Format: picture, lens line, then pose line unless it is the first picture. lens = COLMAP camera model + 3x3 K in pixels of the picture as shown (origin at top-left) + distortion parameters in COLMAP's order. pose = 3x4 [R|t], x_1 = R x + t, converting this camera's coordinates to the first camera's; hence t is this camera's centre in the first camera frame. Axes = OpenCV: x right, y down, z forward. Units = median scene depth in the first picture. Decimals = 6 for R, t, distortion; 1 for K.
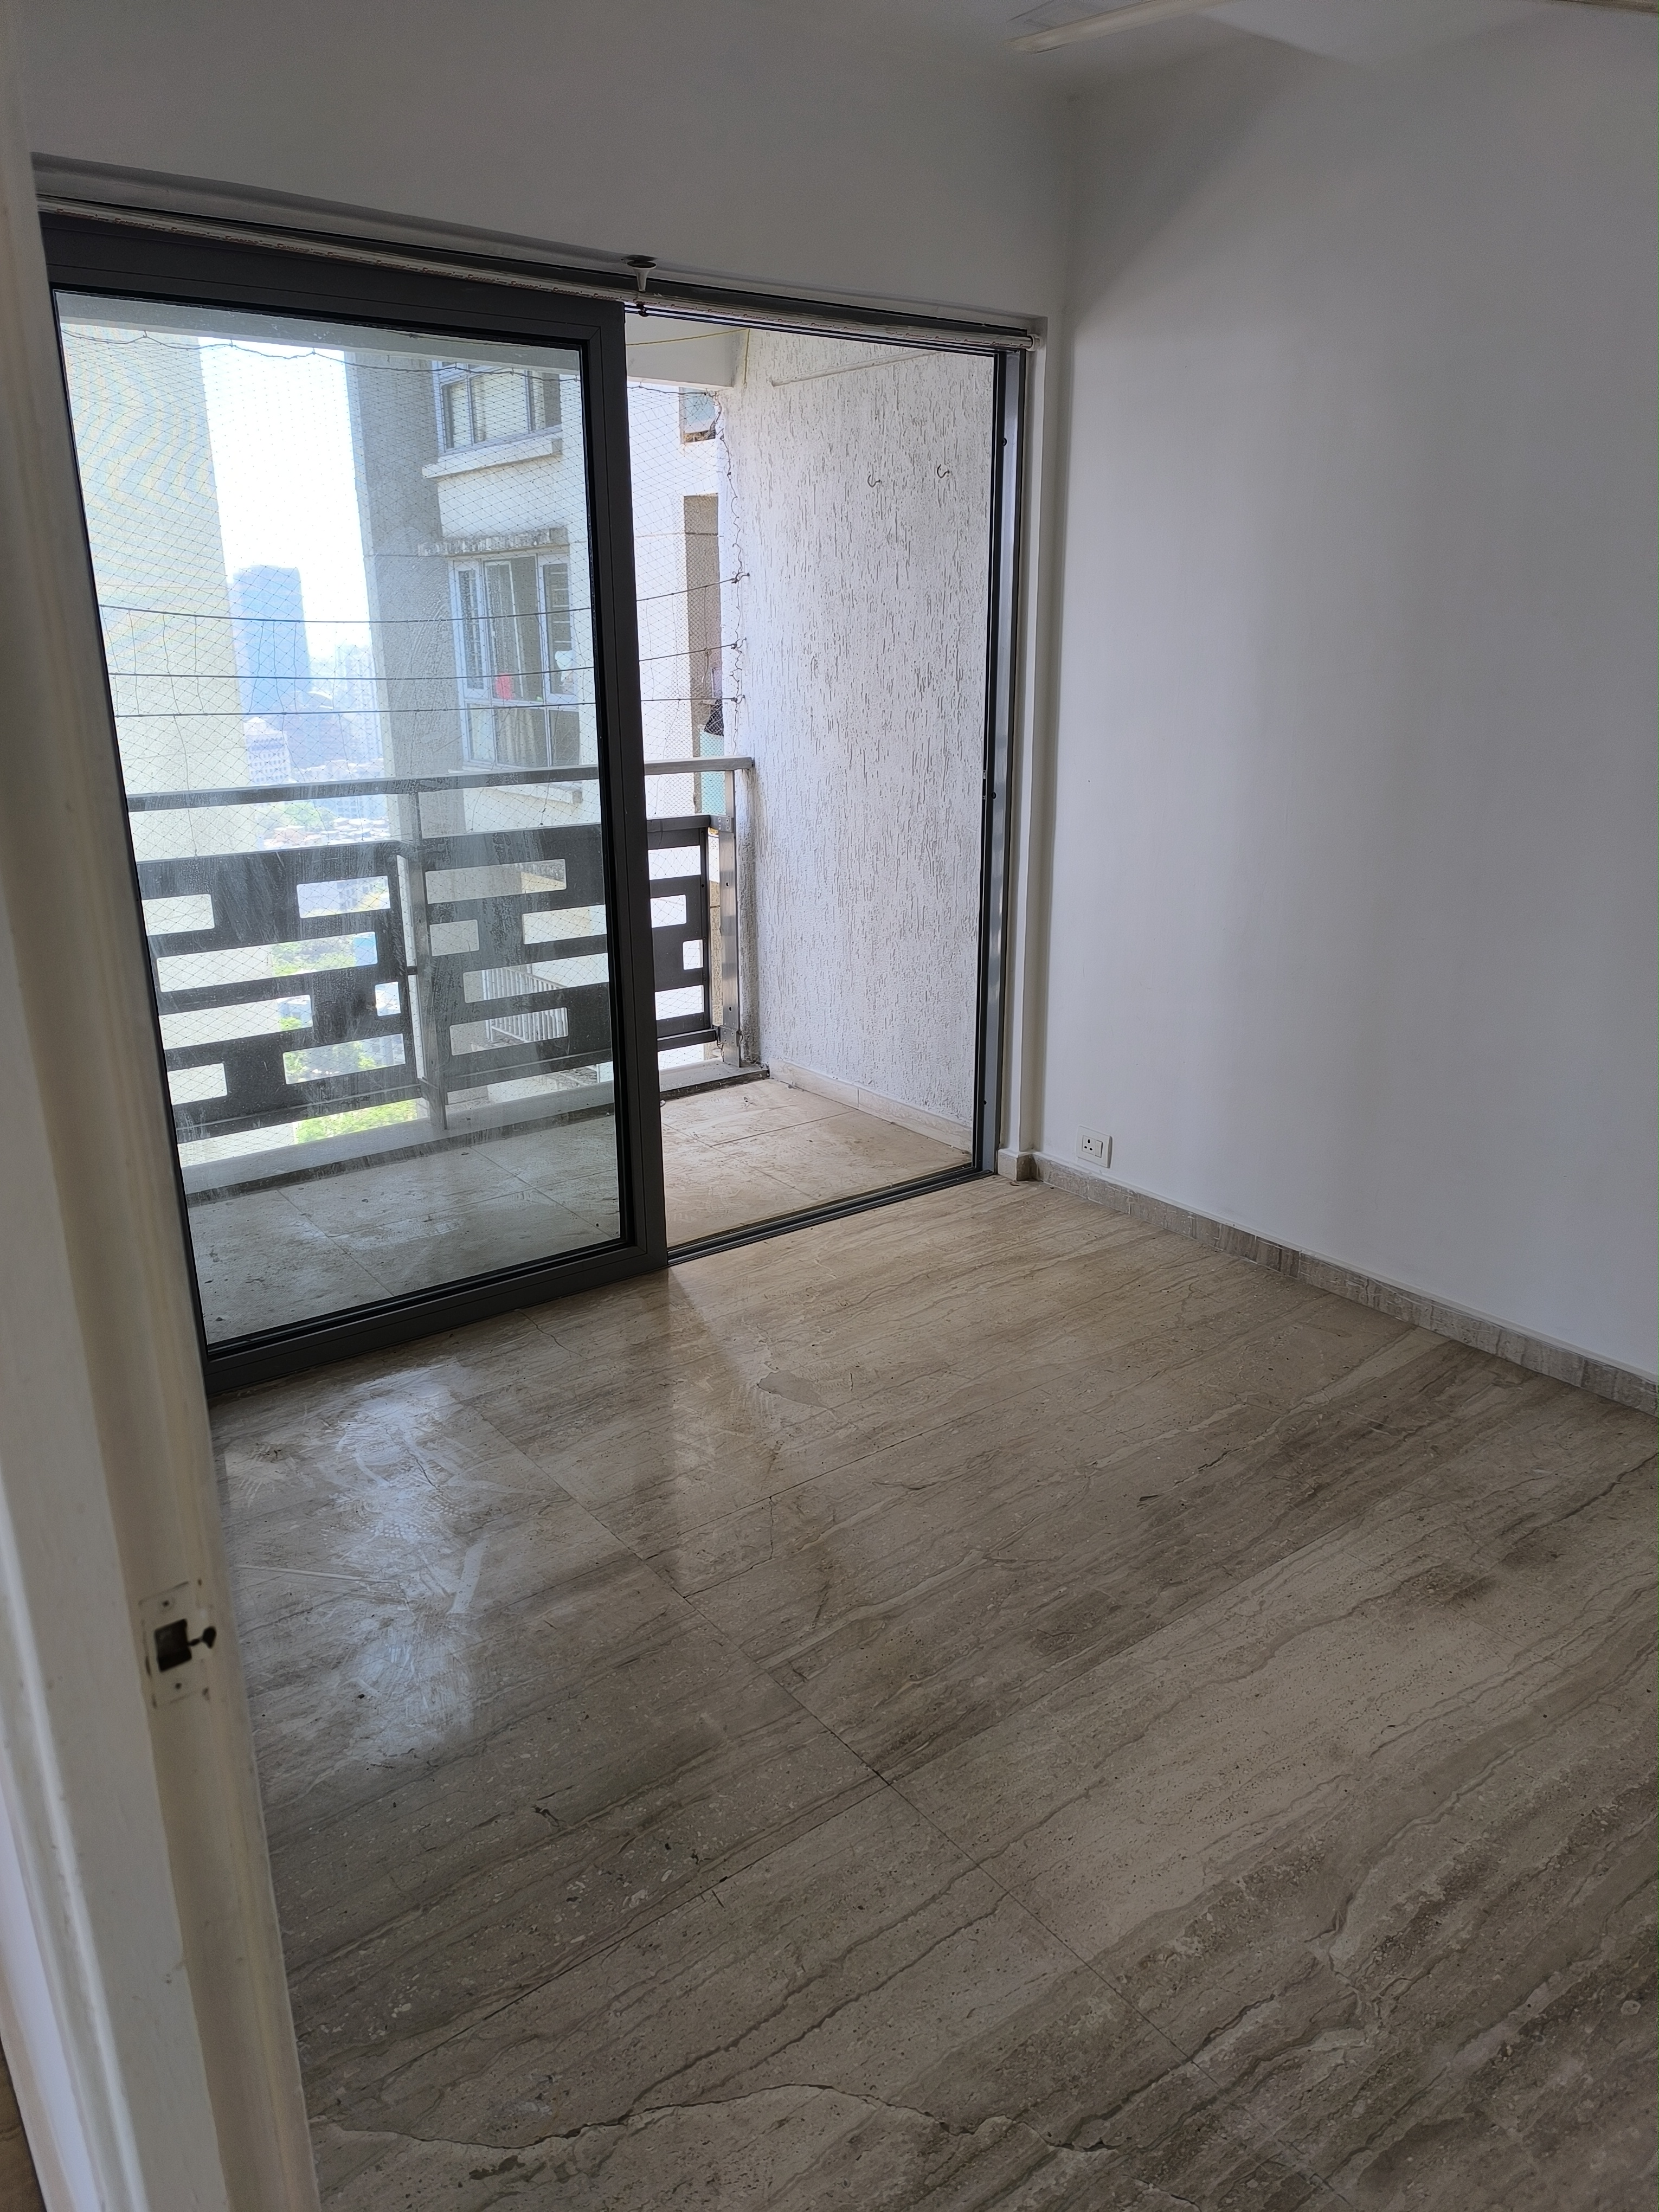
lens RADIAL K [[1499.4, 0, 811.6], [0, 1499.4, 1116.5], [0, 0, 1]] dist [0.031088, -0.018557]
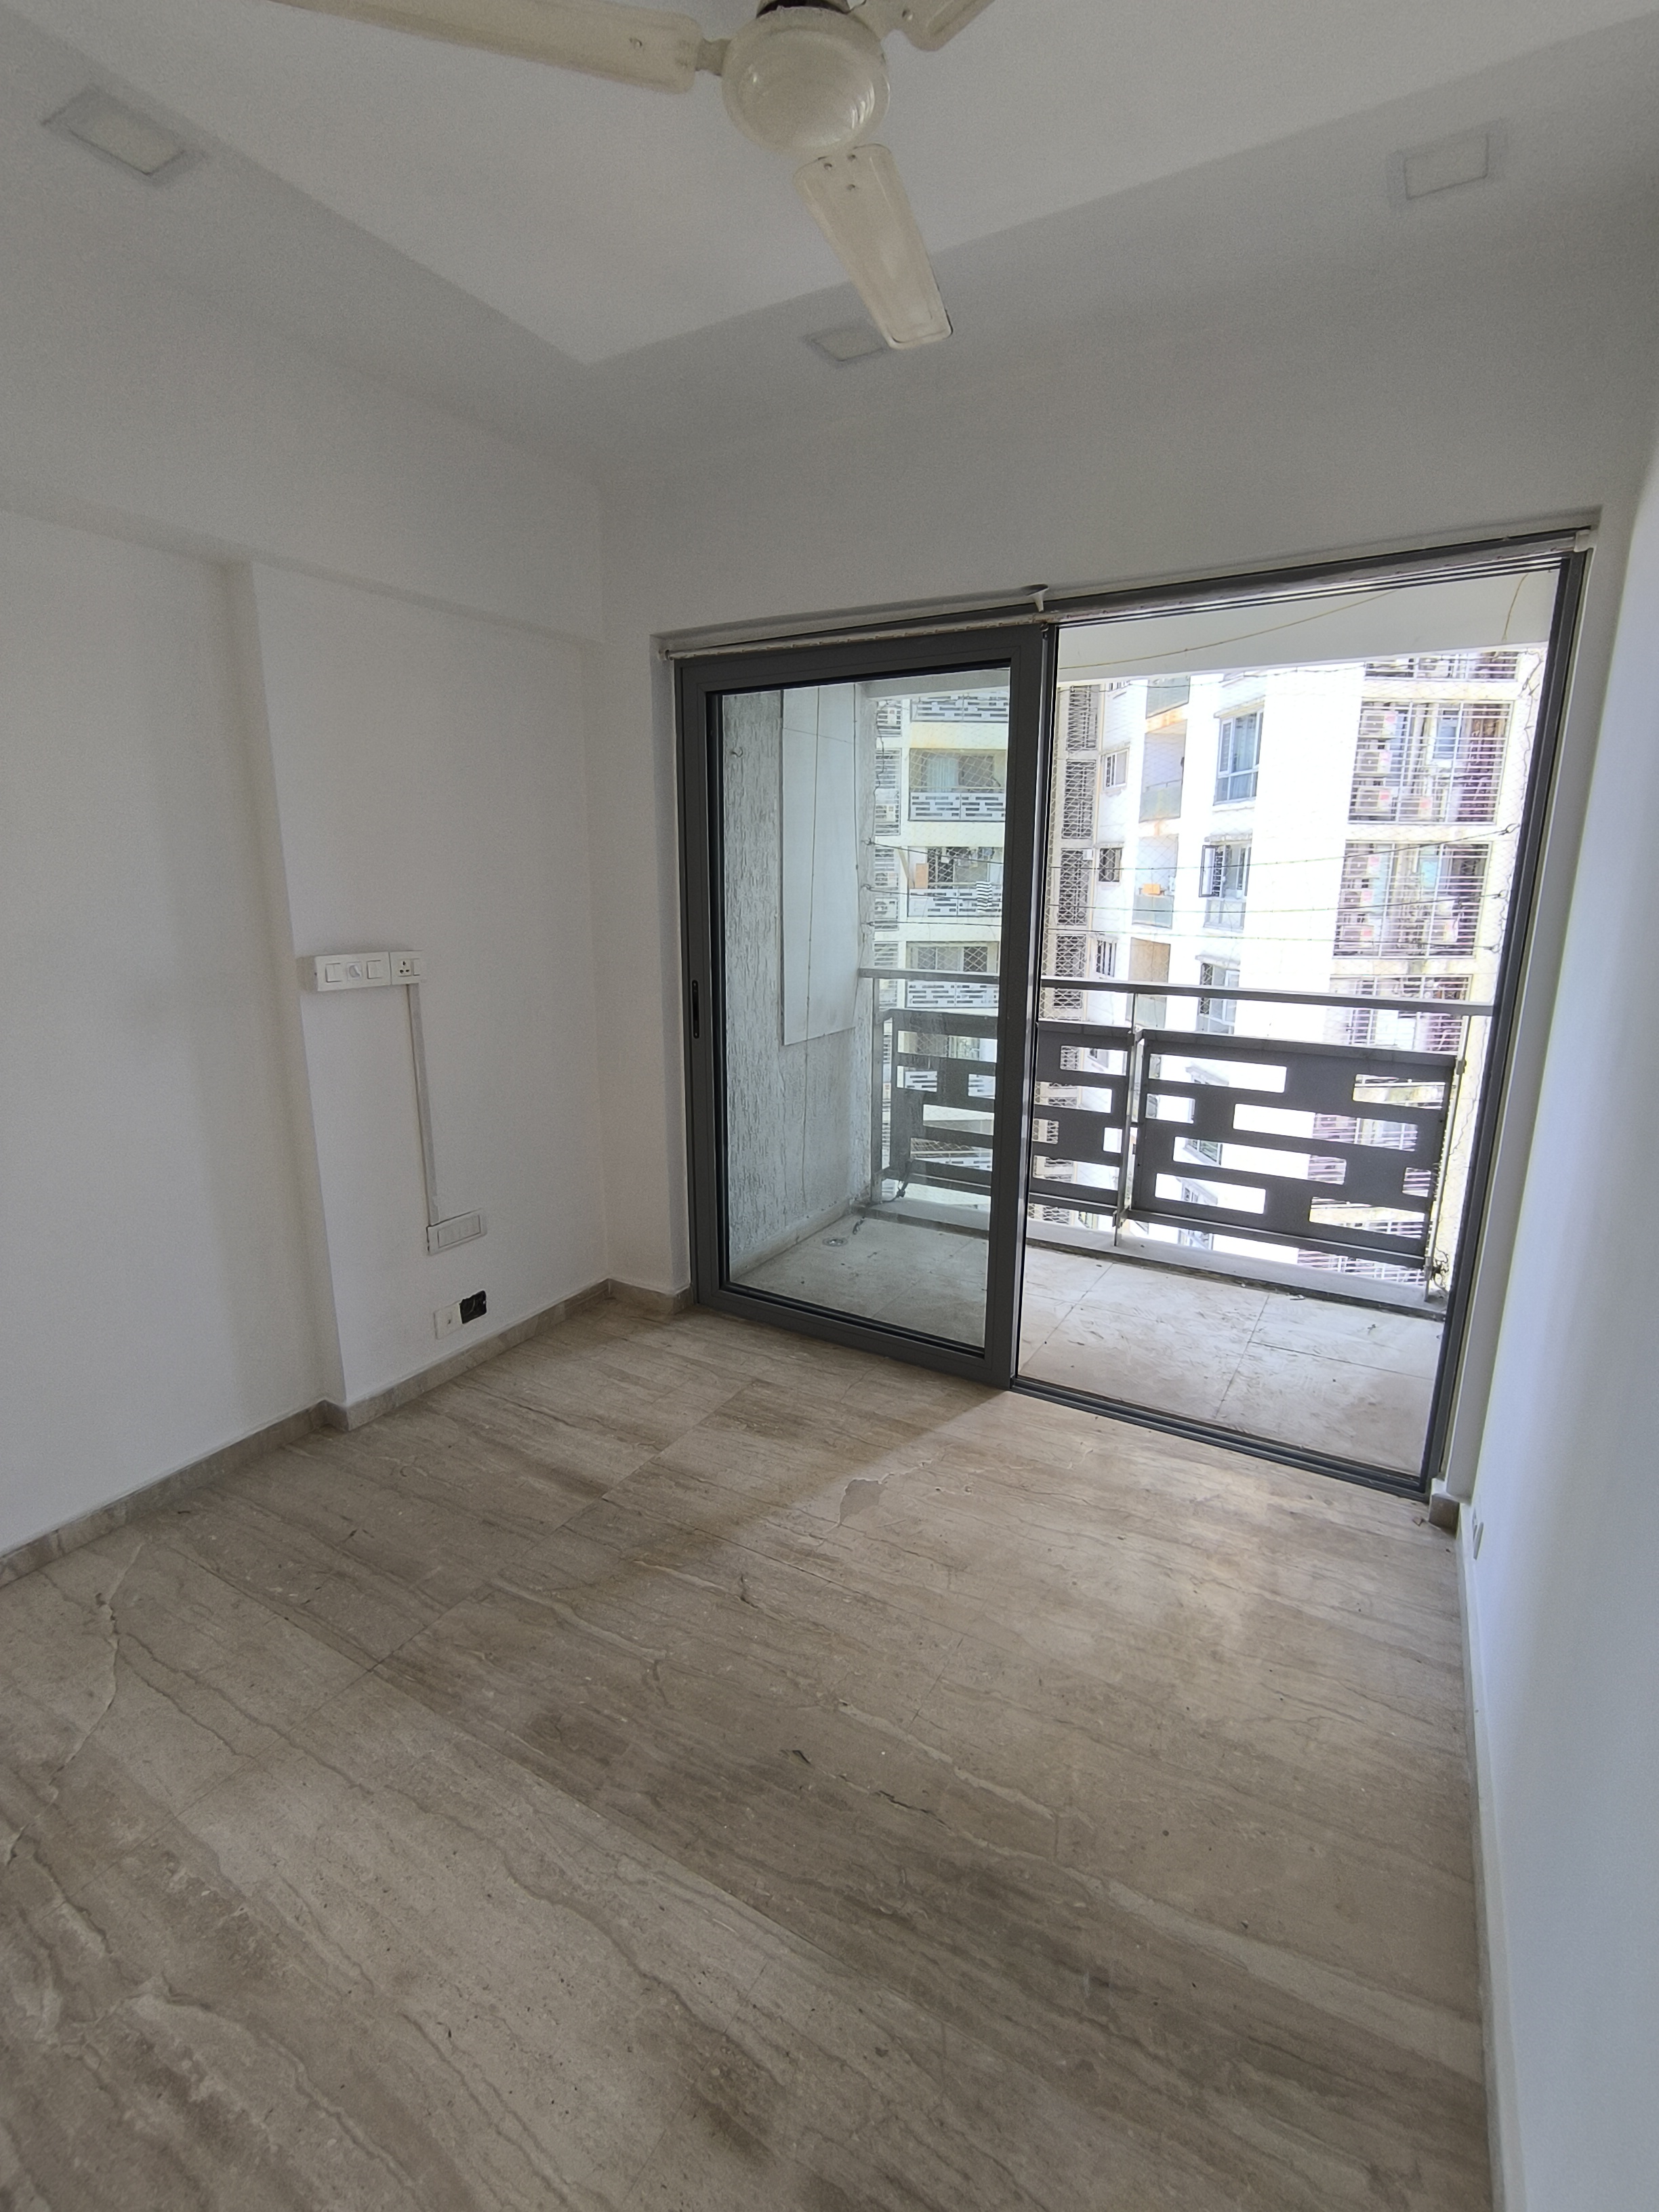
lens RADIAL K [[1022.5, 0, 818.1], [0, 1022.5, 1083.8], [0, 0, 1]] dist [-0.011821, 0.006032]
pose [[0.383335, 0.194251, -0.902951, 0.787565], [-0.292040, 0.952967, 0.081029, -0.225951], [0.876223, 0.232637, 0.422035, 0.688747]]
